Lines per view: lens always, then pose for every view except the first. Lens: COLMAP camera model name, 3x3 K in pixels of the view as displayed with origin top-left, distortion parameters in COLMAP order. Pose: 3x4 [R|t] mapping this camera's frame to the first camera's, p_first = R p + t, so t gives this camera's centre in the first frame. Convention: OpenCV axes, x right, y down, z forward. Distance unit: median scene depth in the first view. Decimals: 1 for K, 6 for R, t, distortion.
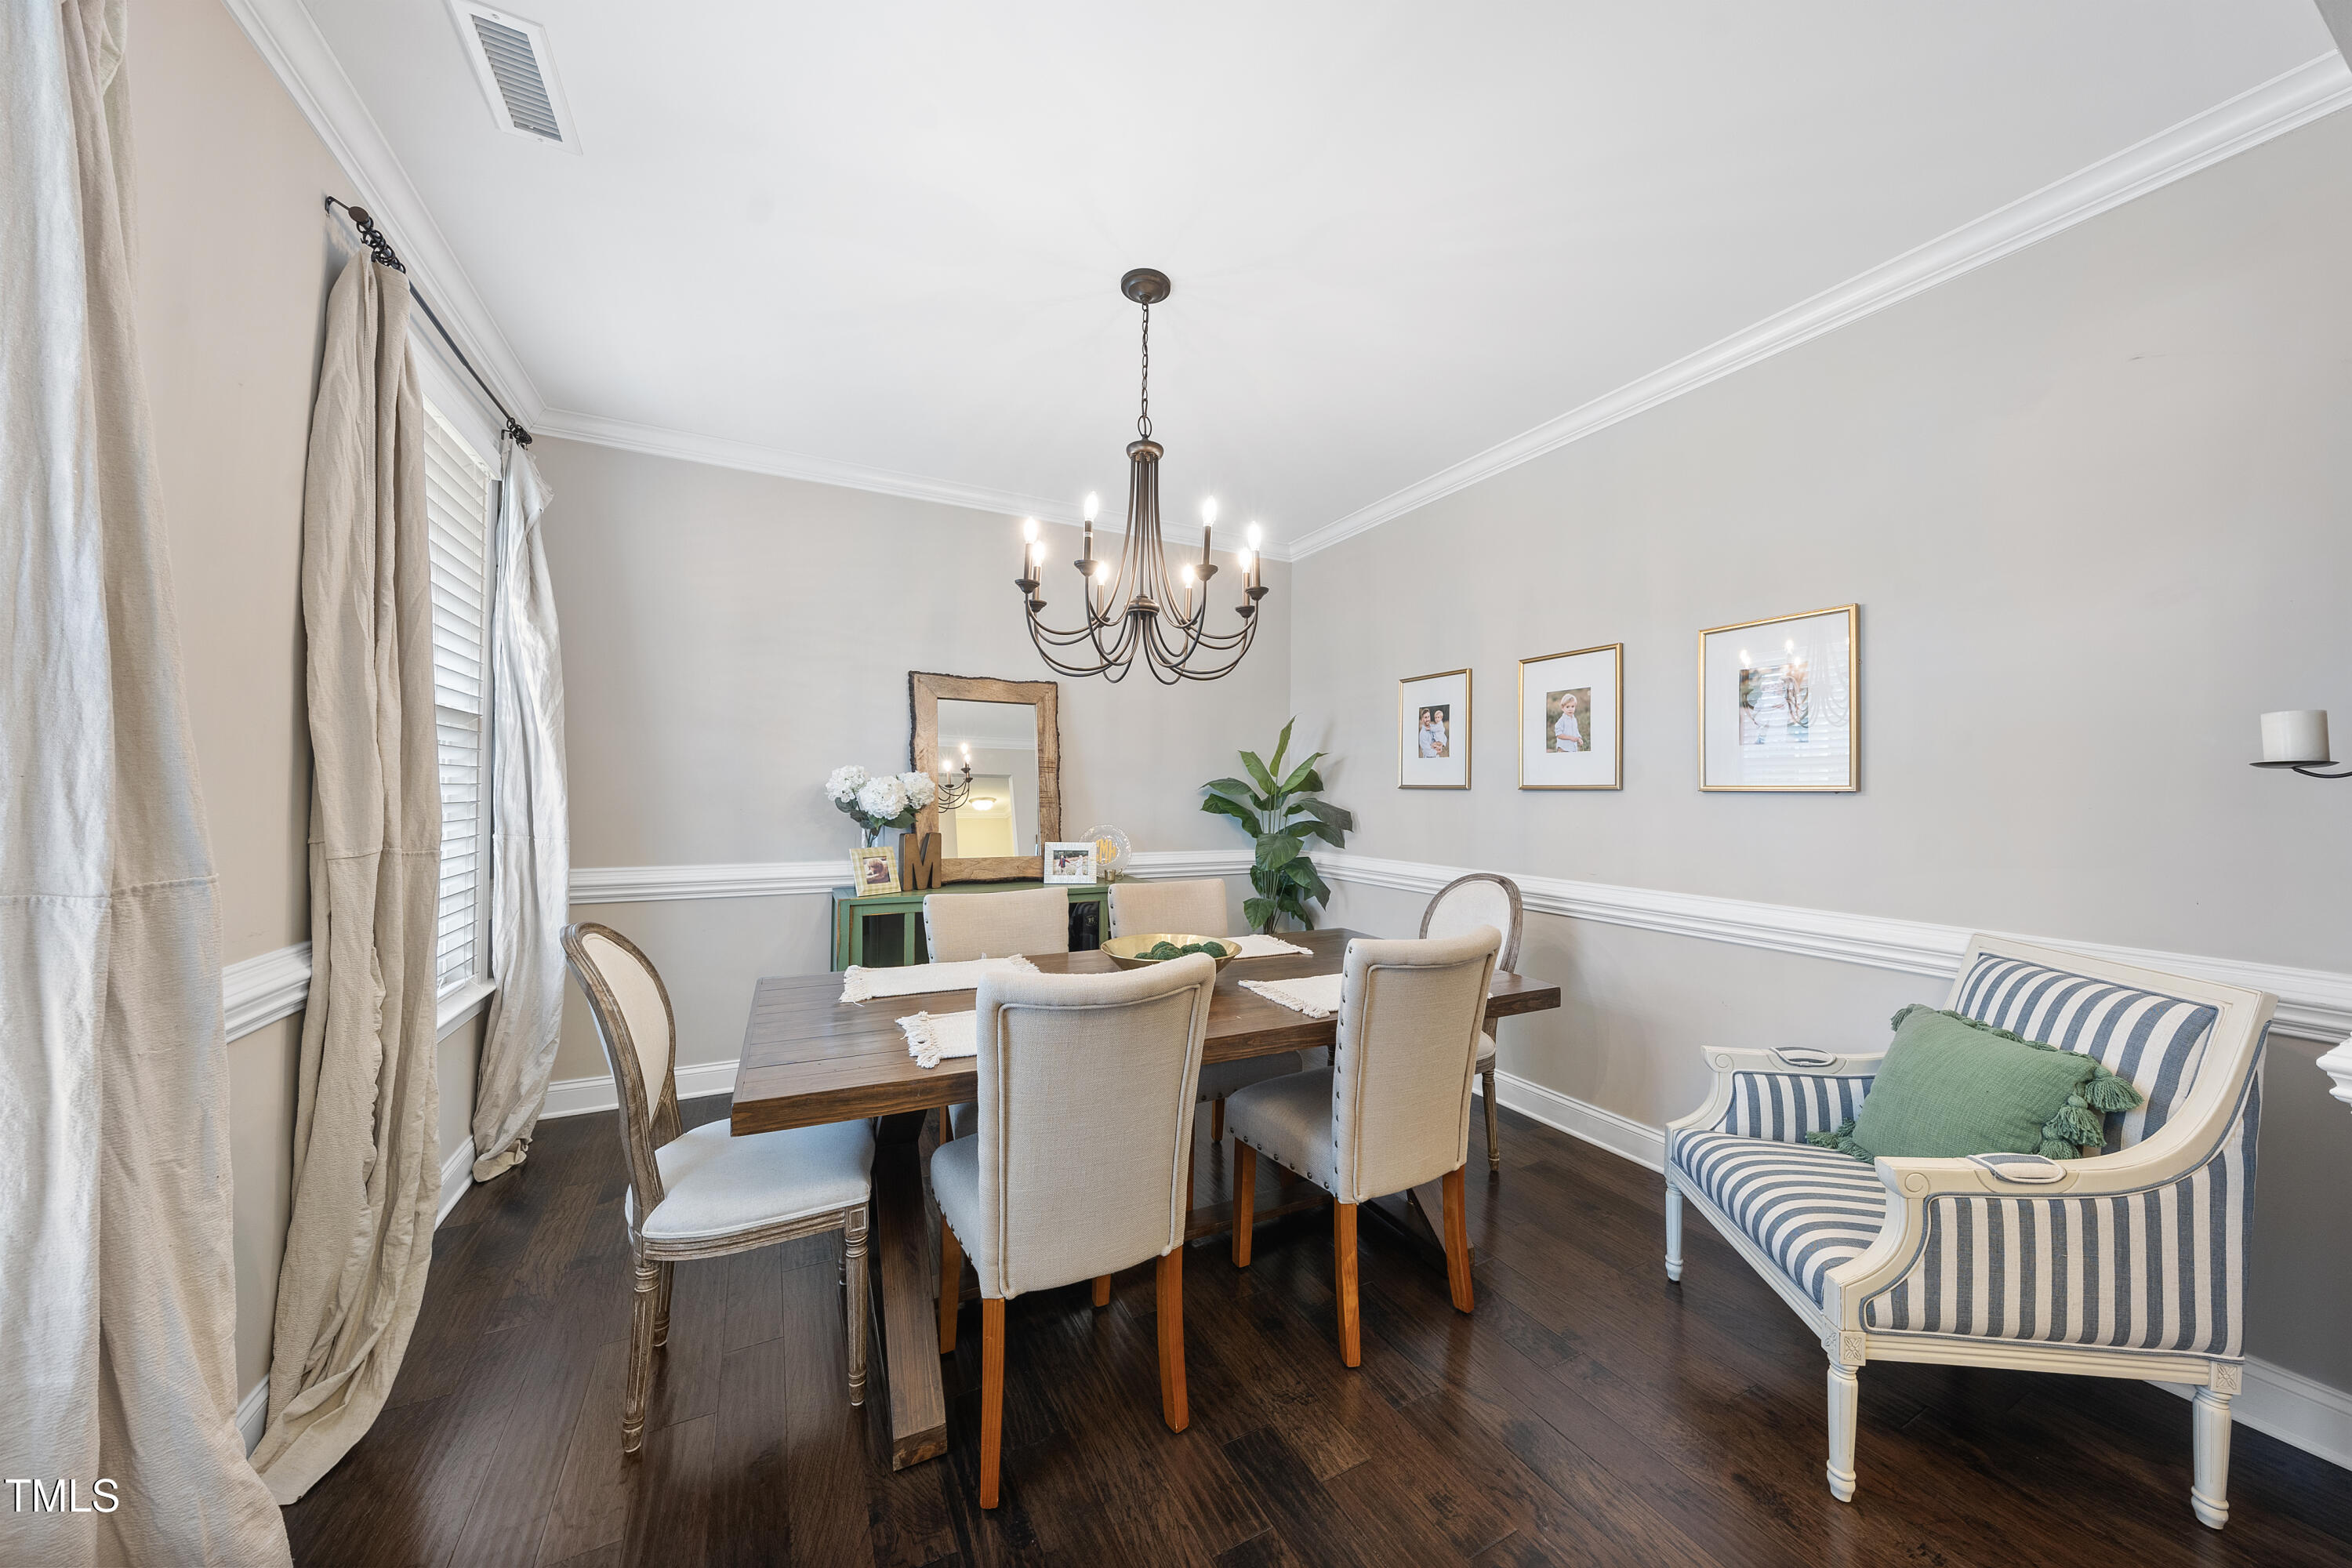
lens RADIAL K [[791.8, 0, 1187.8], [0, 791.8, 788.0], [0, 0, 1]] dist [0.000476, 0.000054]
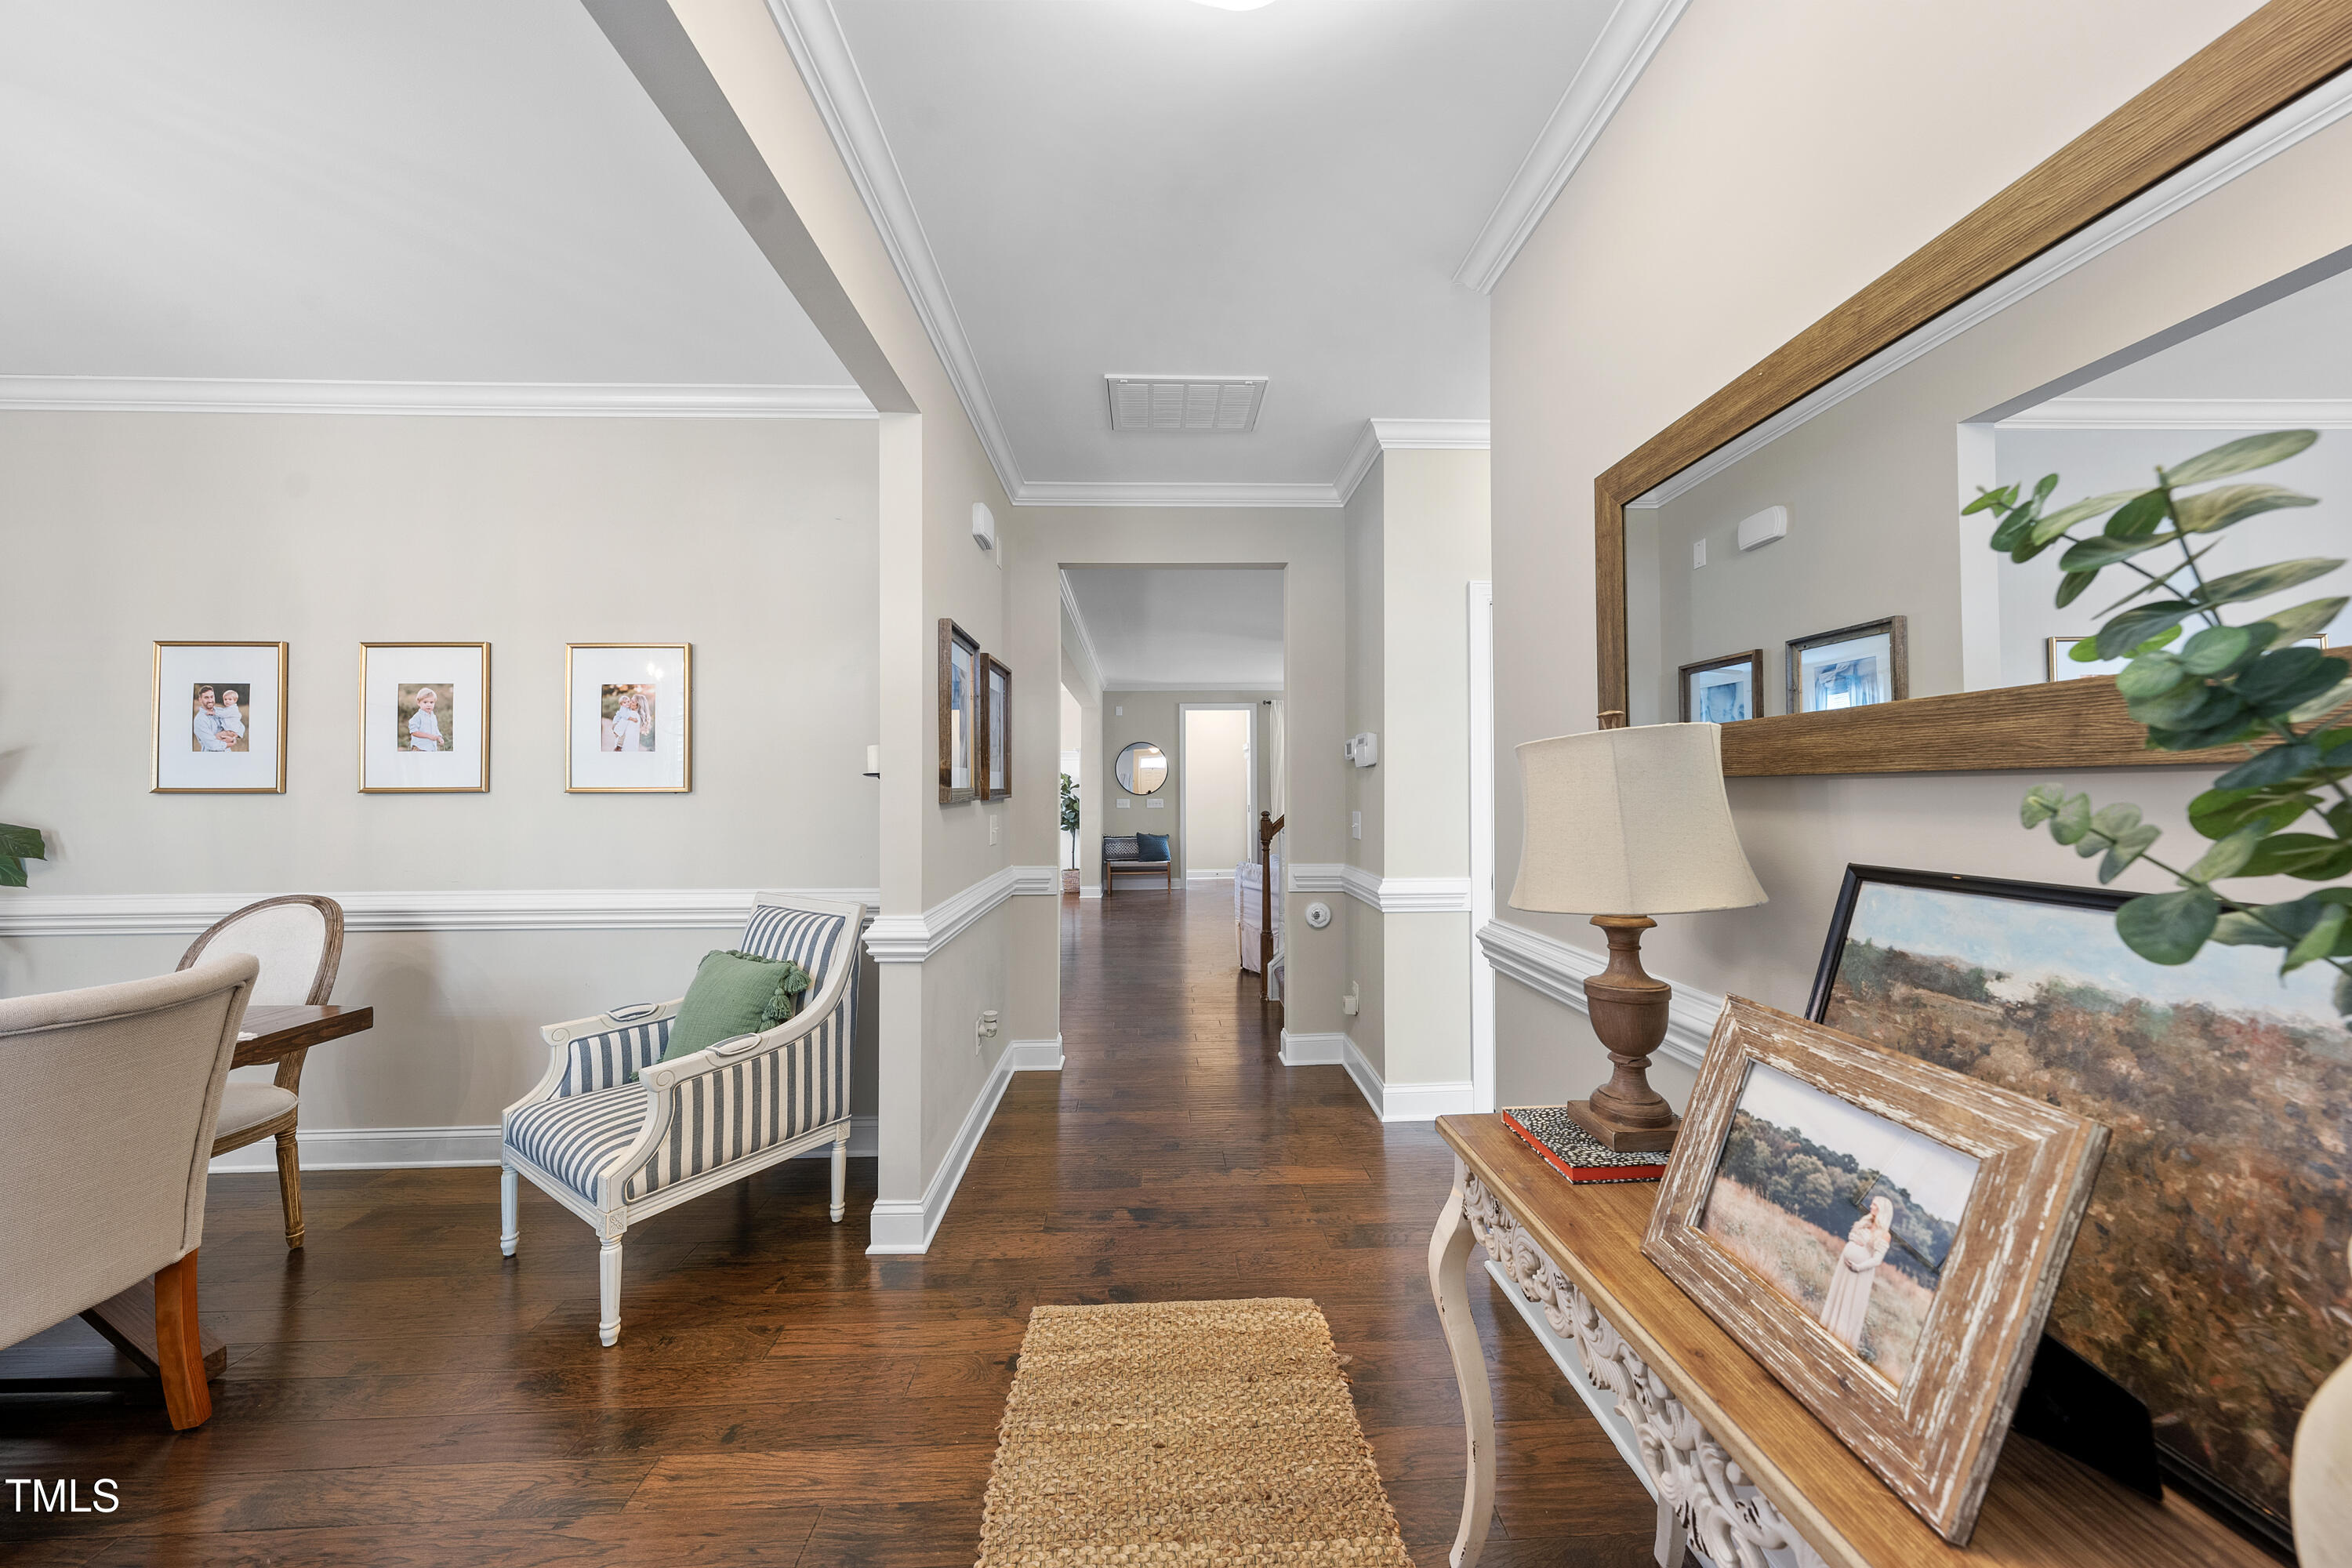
lens RADIAL K [[791.8, 0, 1162.8], [0, 791.8, 781.7], [0, 0, 1]] dist [0.000476, 0.000054]
pose [[0.436264, -0.001329, 0.899818, 0.041249], [0.006416, 0.999978, -0.001634, -0.005143], [-0.899796, 0.006486, 0.436263, -0.249147]]
